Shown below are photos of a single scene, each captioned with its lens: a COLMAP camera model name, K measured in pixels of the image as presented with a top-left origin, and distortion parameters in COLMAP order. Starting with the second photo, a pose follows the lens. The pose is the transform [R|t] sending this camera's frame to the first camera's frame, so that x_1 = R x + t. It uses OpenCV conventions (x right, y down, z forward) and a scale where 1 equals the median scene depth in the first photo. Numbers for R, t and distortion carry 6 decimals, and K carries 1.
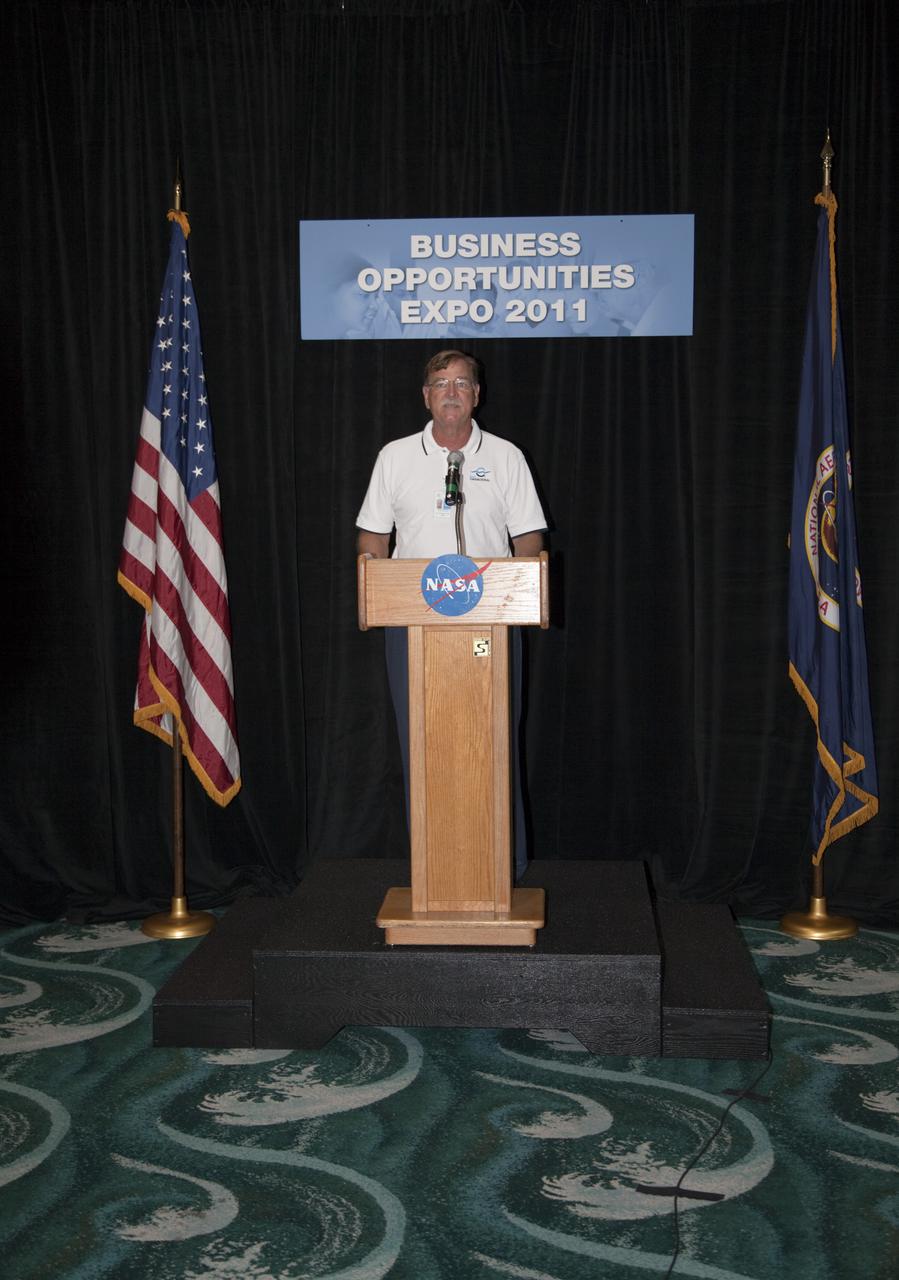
lens RADIAL K [[1549.8, 0, 450.2], [0, 1549.8, 596.4], [0, 0, 1]] dist [0.129791, -0.005626]
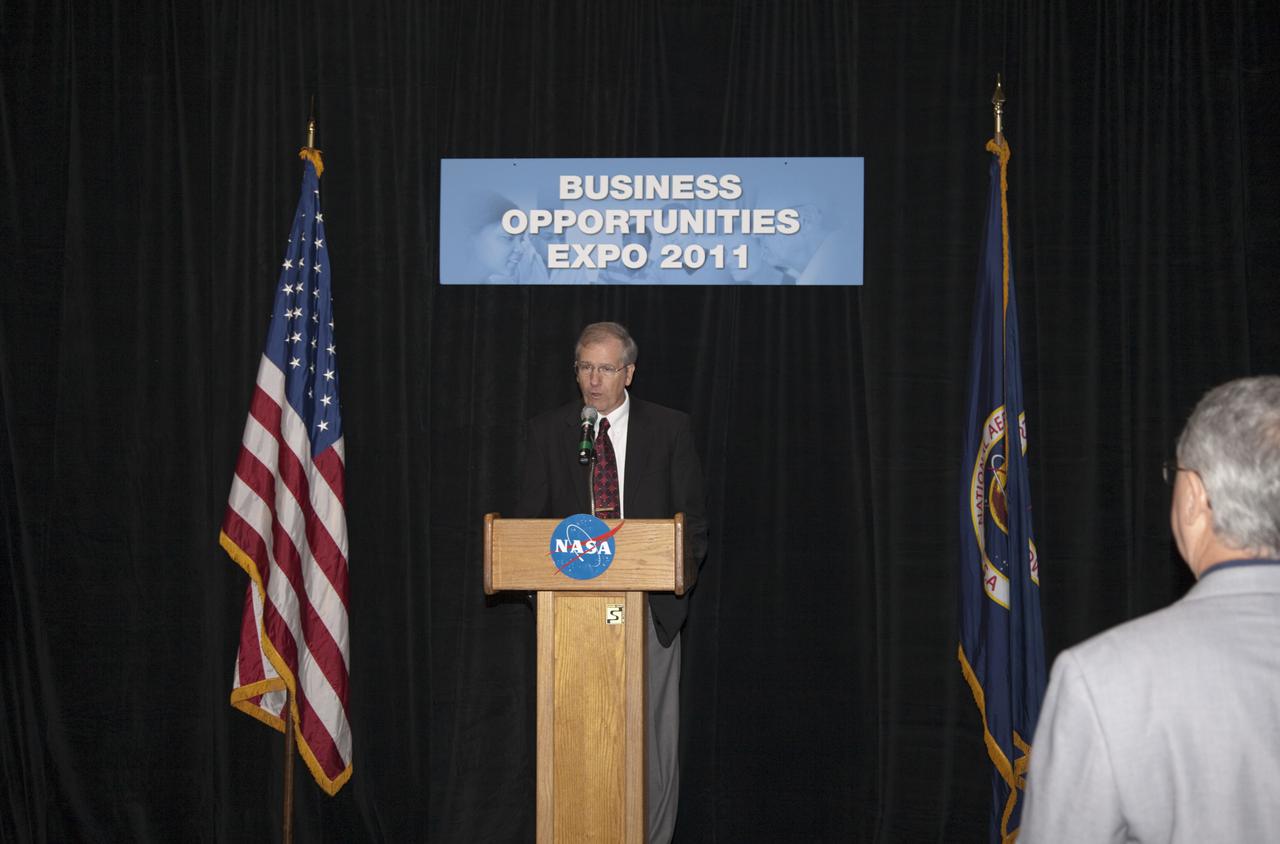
lens RADIAL K [[1970.7, 0, 609.5], [0, 1970.7, 391.2], [0, 0, 1]] dist [0.210849, 0.044407]
pose [[0.999661, 0.012189, -0.023022, 0.033272], [-0.014395, 0.995058, -0.098245, 0.012239], [0.021711, 0.098543, 0.994896, -0.161240]]
